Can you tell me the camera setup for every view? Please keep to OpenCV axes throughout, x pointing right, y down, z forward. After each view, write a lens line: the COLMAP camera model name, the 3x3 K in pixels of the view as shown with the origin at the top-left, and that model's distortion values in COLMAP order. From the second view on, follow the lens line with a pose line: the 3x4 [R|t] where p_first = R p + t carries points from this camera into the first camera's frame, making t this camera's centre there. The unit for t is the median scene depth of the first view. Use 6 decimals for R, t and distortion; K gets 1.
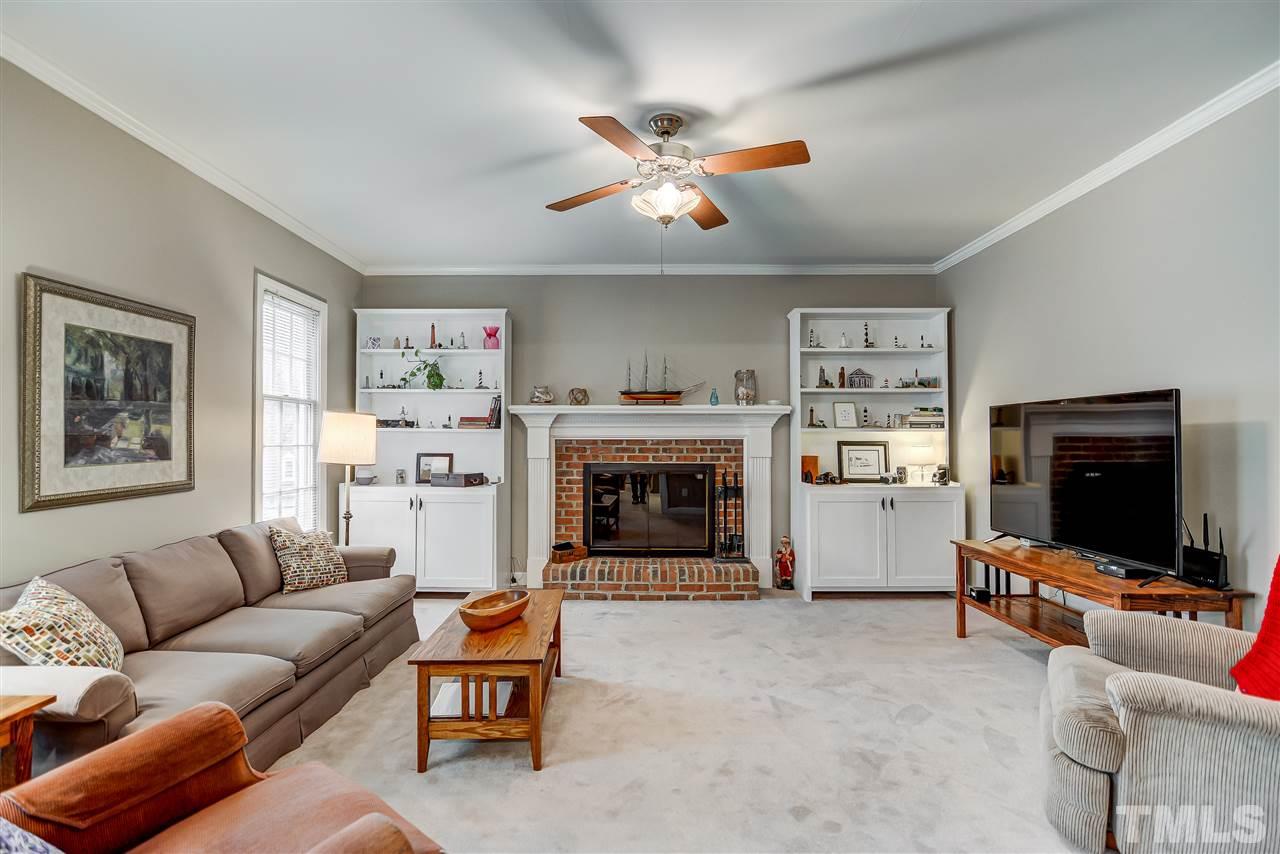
lens RADIAL K [[632.8, 0, 639.5], [0, 632.8, 422.9], [0, 0, 1]] dist [-0.005414, 0.006738]
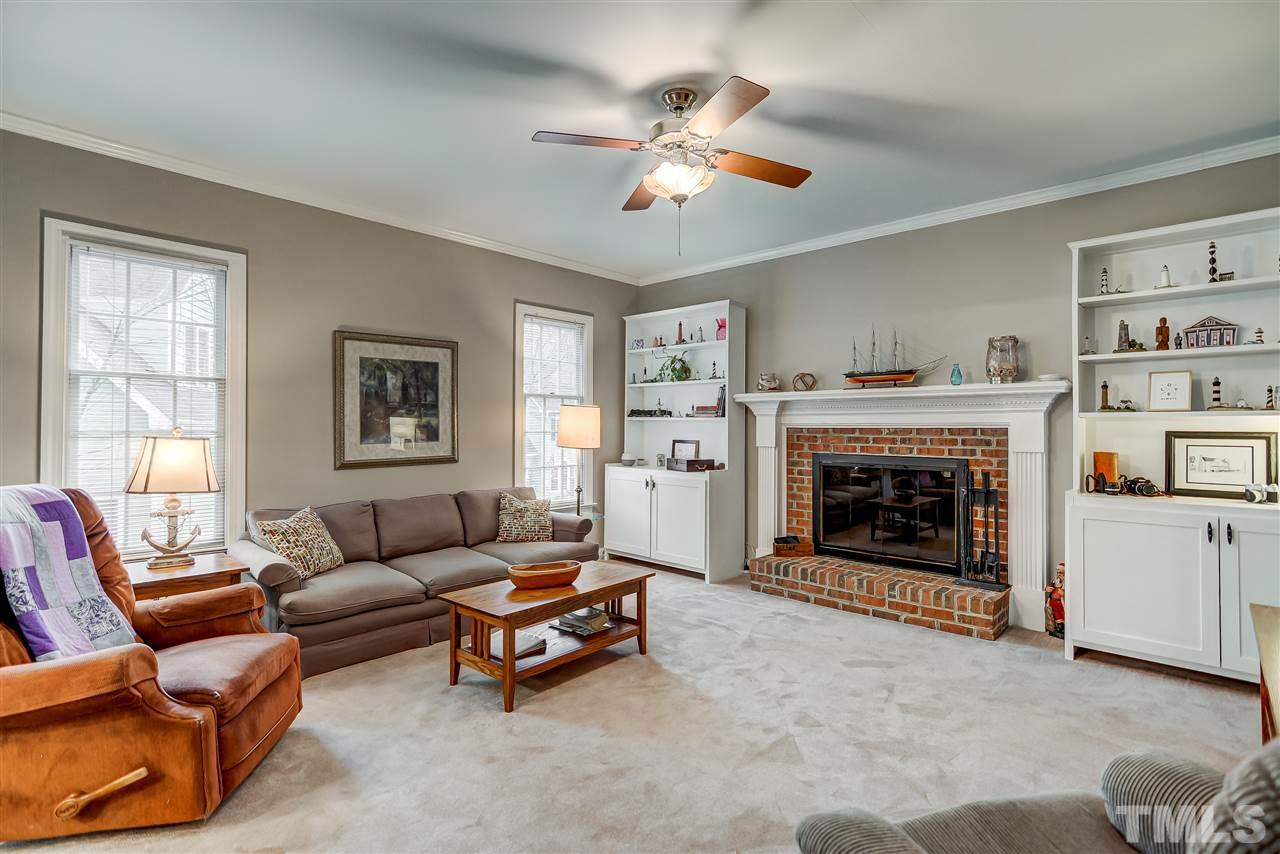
lens RADIAL K [[640.0, 0, 637.9], [0, 640.0, 413.2], [0, 0, 1]] dist [-0.002222, 0.000296]
pose [[0.722653, -0.013158, -0.691085, 0.390871], [0.016490, 0.999862, -0.001794, 0.002364], [0.691014, -0.010099, 0.722771, 0.149589]]
